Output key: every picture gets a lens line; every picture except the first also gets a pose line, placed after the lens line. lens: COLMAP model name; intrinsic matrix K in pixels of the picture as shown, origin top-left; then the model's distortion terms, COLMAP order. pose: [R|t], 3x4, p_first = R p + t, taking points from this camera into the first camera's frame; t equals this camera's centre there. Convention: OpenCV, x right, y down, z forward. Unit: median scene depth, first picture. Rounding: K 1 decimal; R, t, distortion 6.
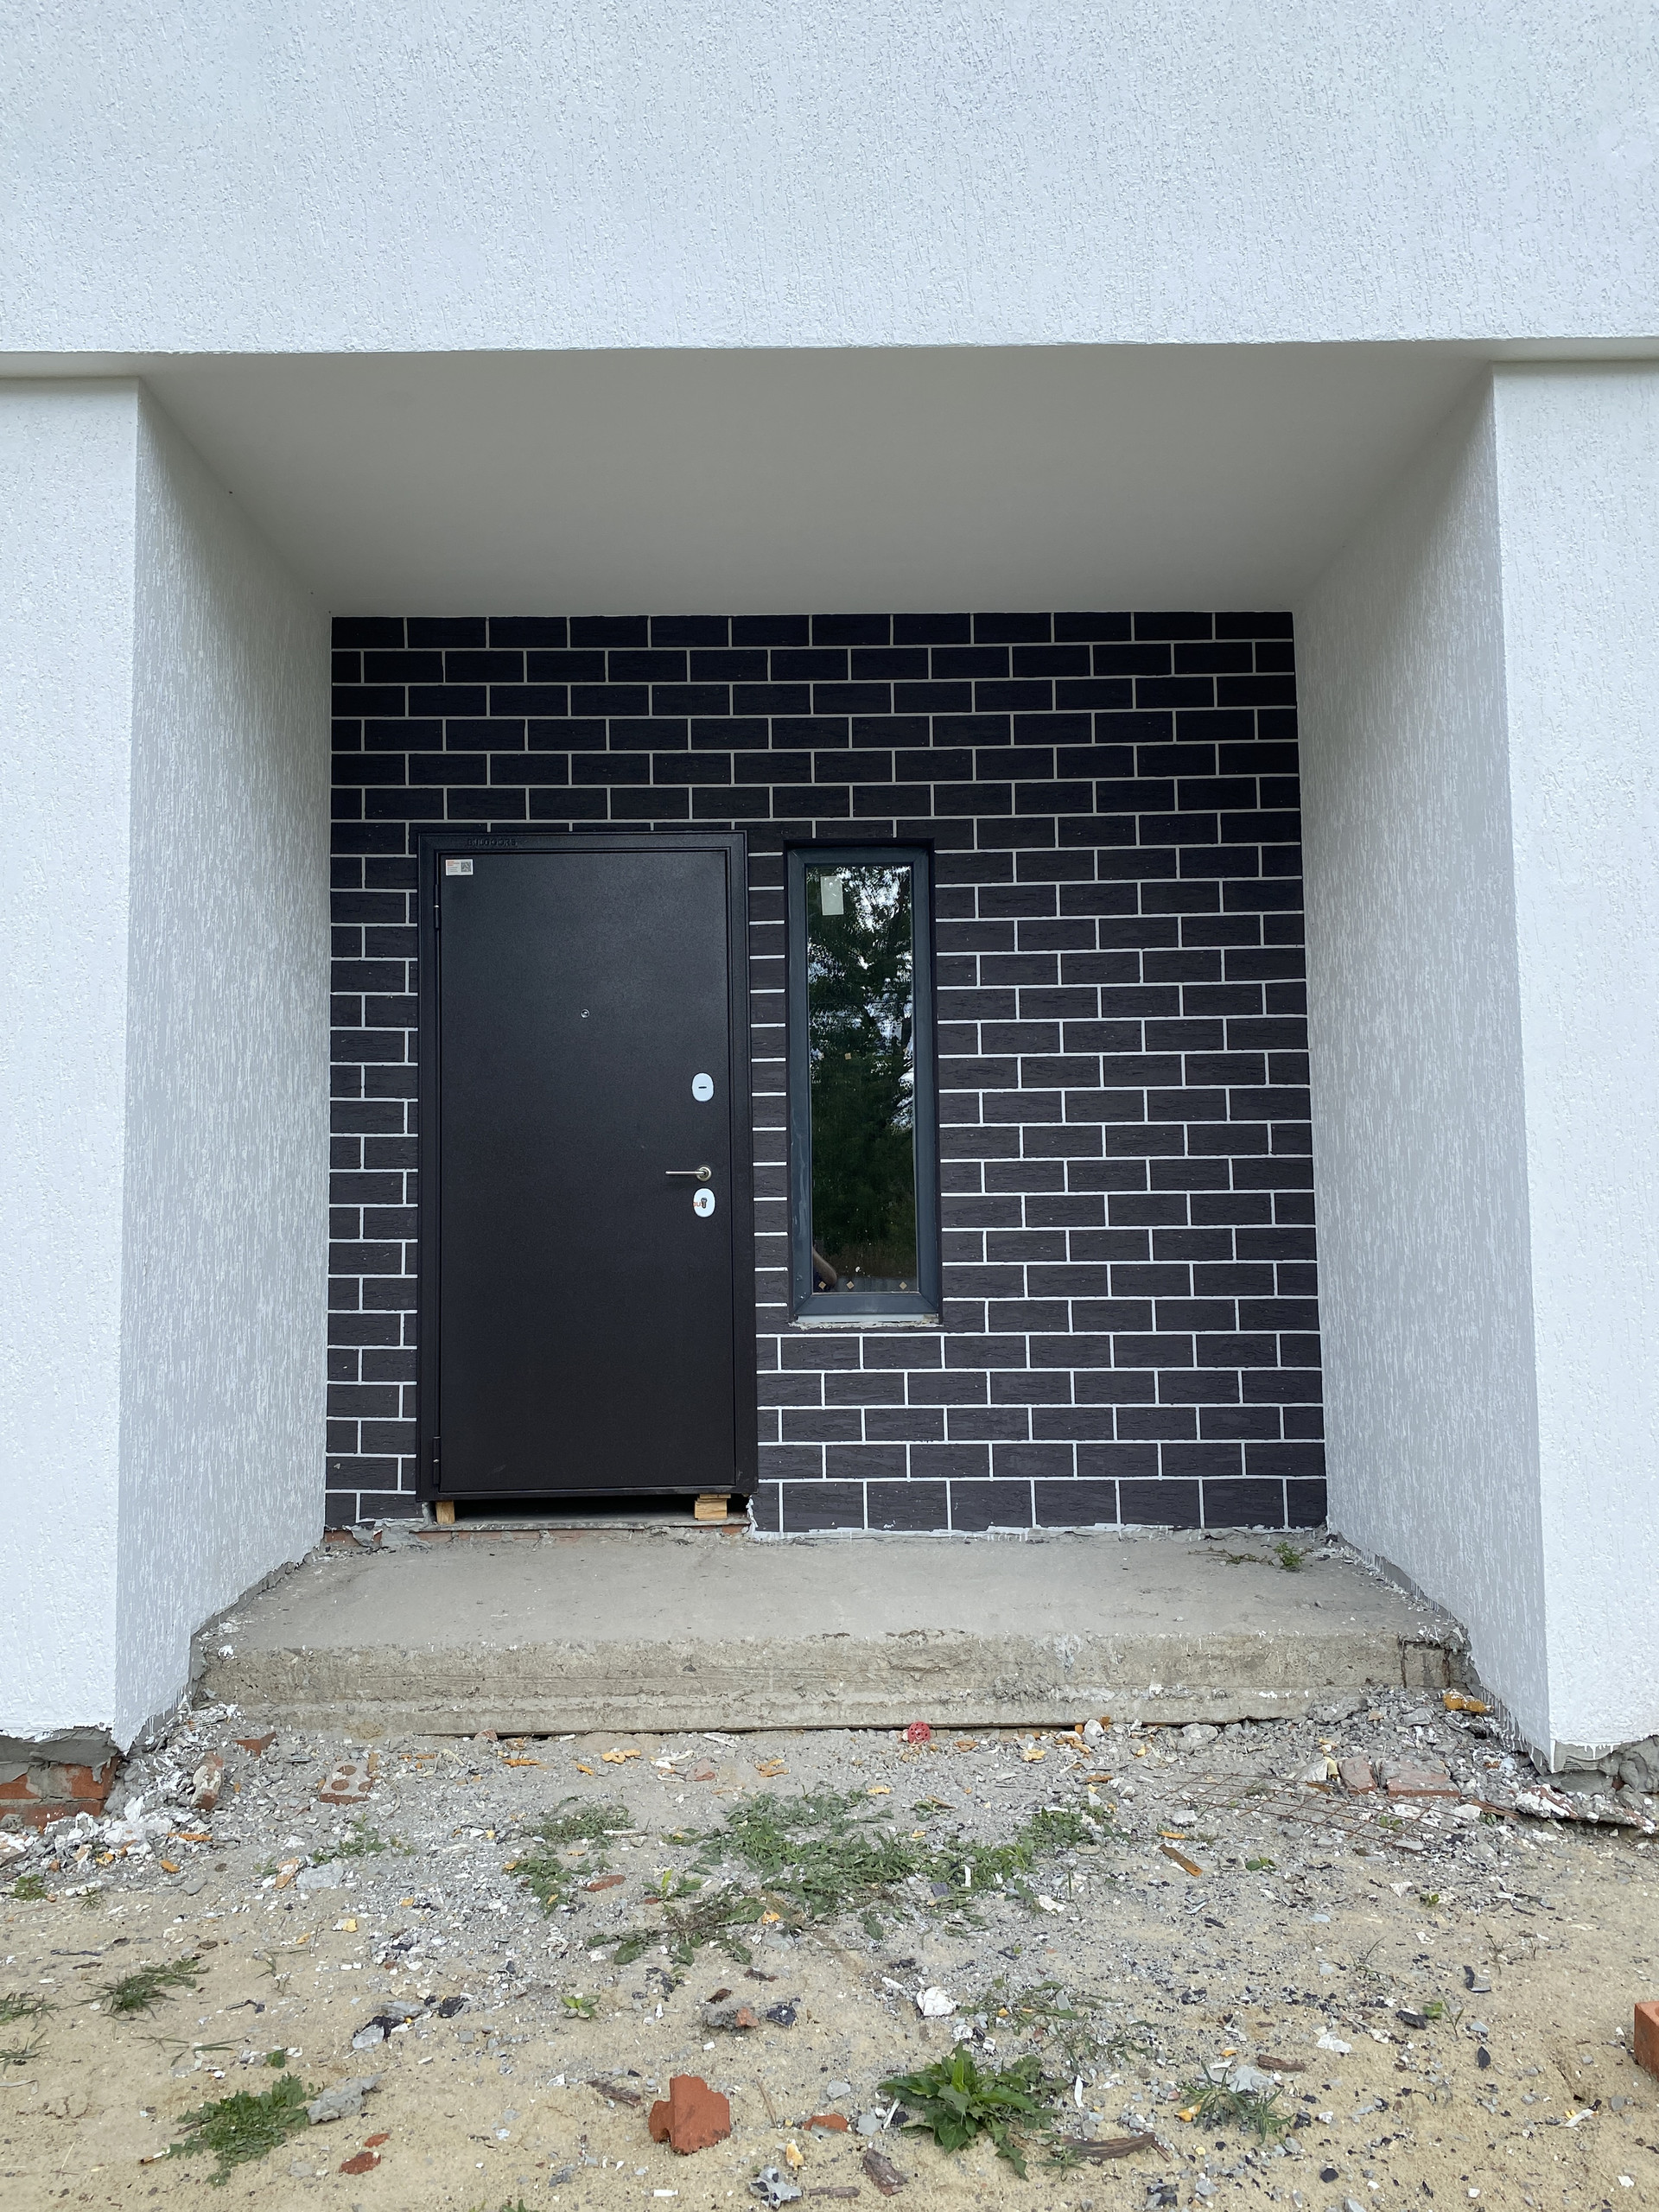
lens RADIAL K [[1753.4, 0, 821.8], [0, 1753.4, 1098.1], [0, 0, 1]] dist [0.199314, -0.639888]
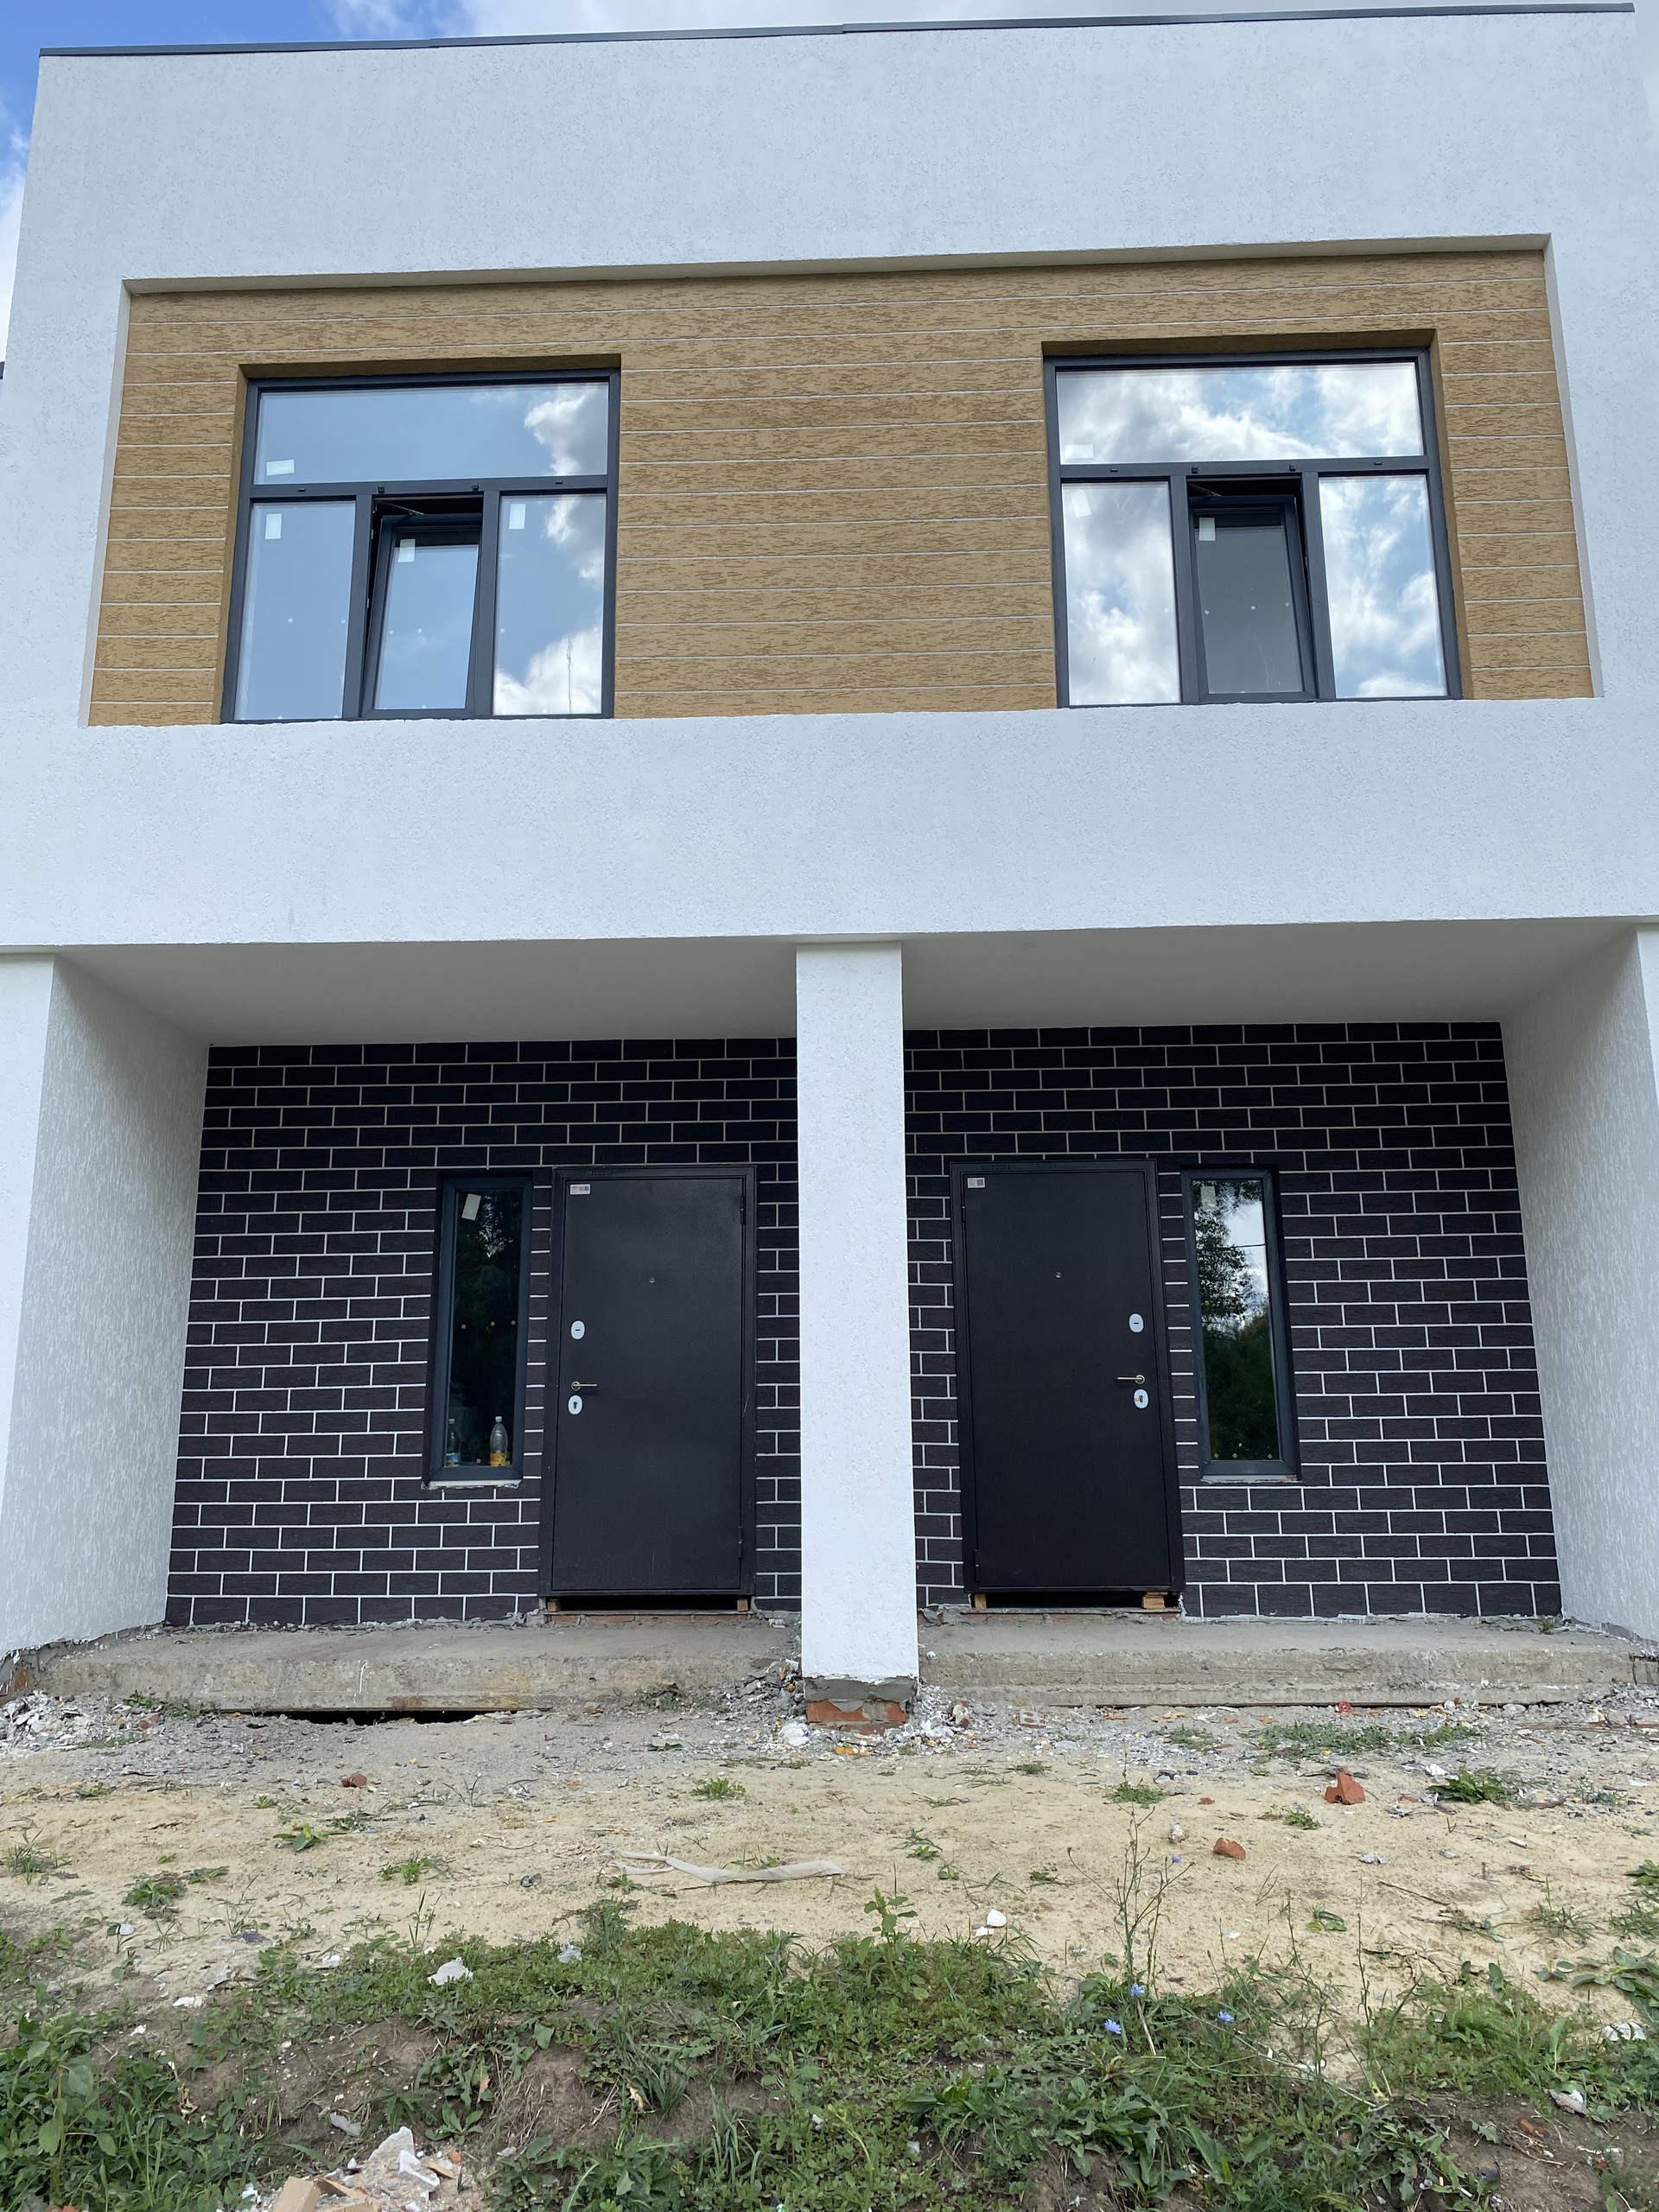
lens RADIAL K [[1737.4, 0, 822.2], [0, 1737.4, 1073.8], [0, 0, 1]] dist [0.095269, -0.281057]
pose [[0.998911, -0.005660, -0.046307, -0.275395], [-0.001577, 0.987949, -0.154773, 0.015098], [0.046625, 0.154678, 0.986864, -0.578882]]
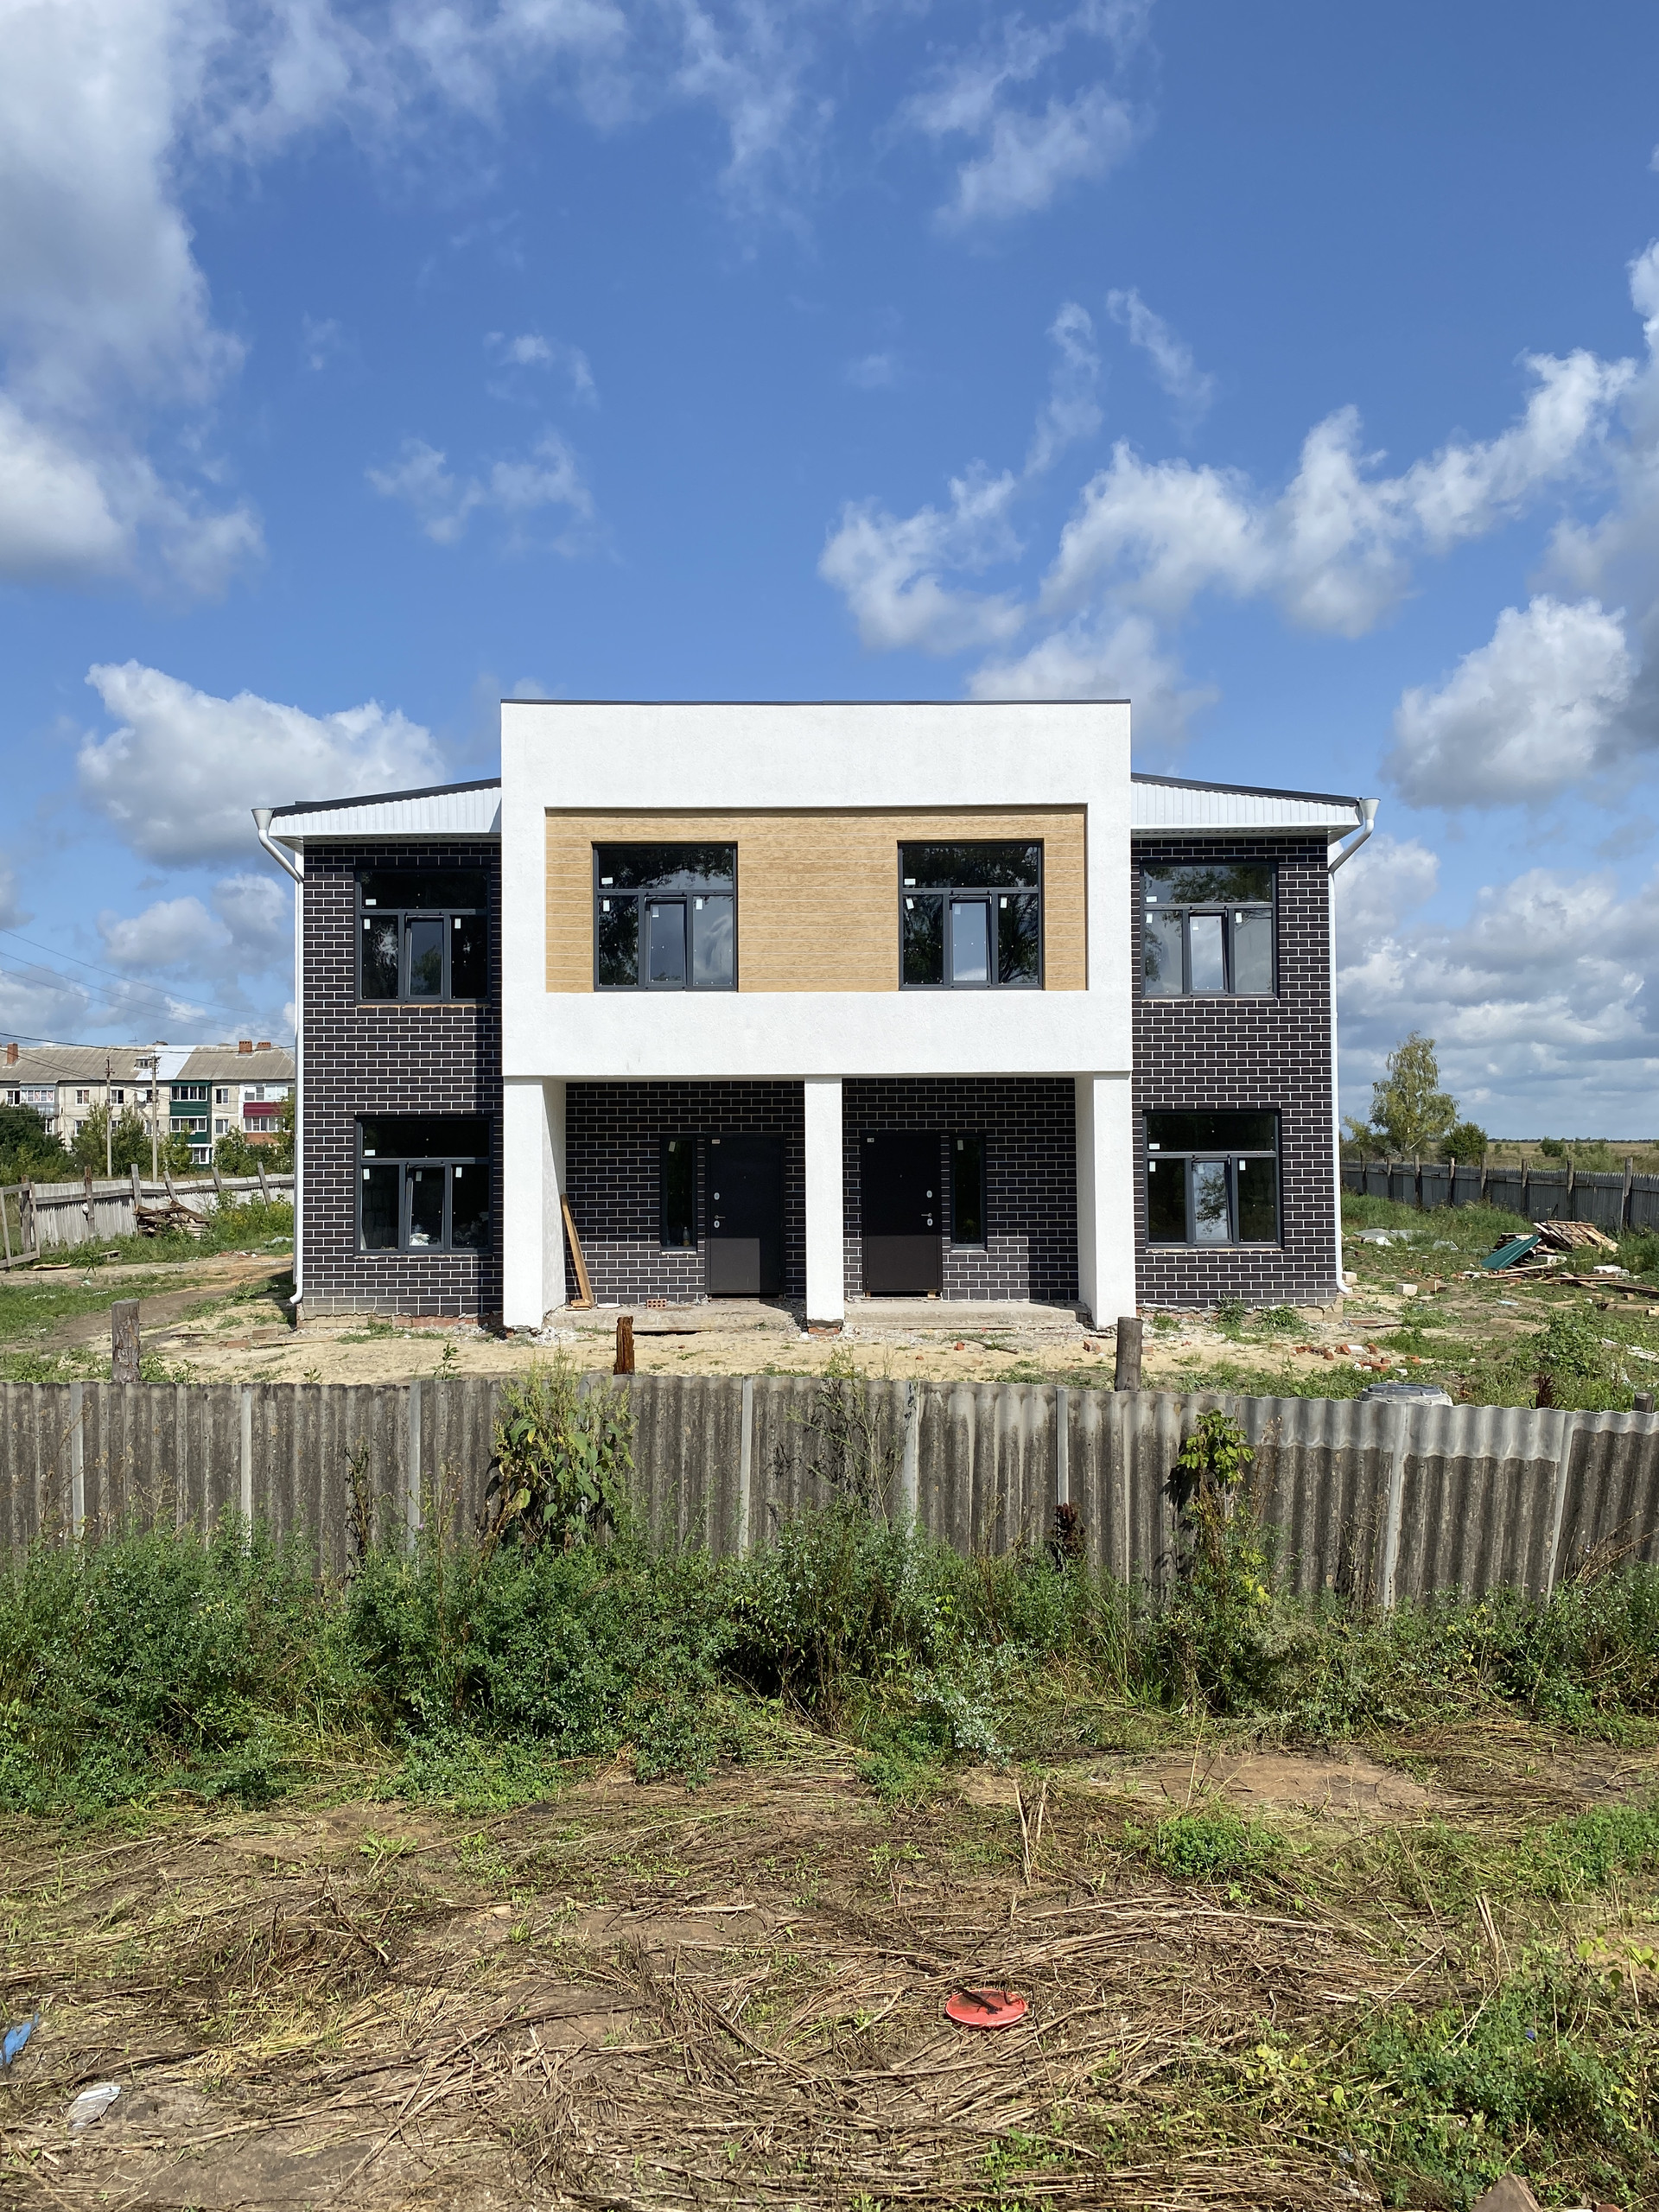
lens RADIAL K [[1681.3, 0, 824.2], [0, 1681.3, 1121.7], [0, 0, 1]] dist [0.075733, -0.159223]
pose [[0.999891, 0.005353, -0.013783, -0.263047], [-0.004790, 0.999164, 0.040612, -0.337415], [0.013989, -0.040541, 0.999080, -2.957263]]
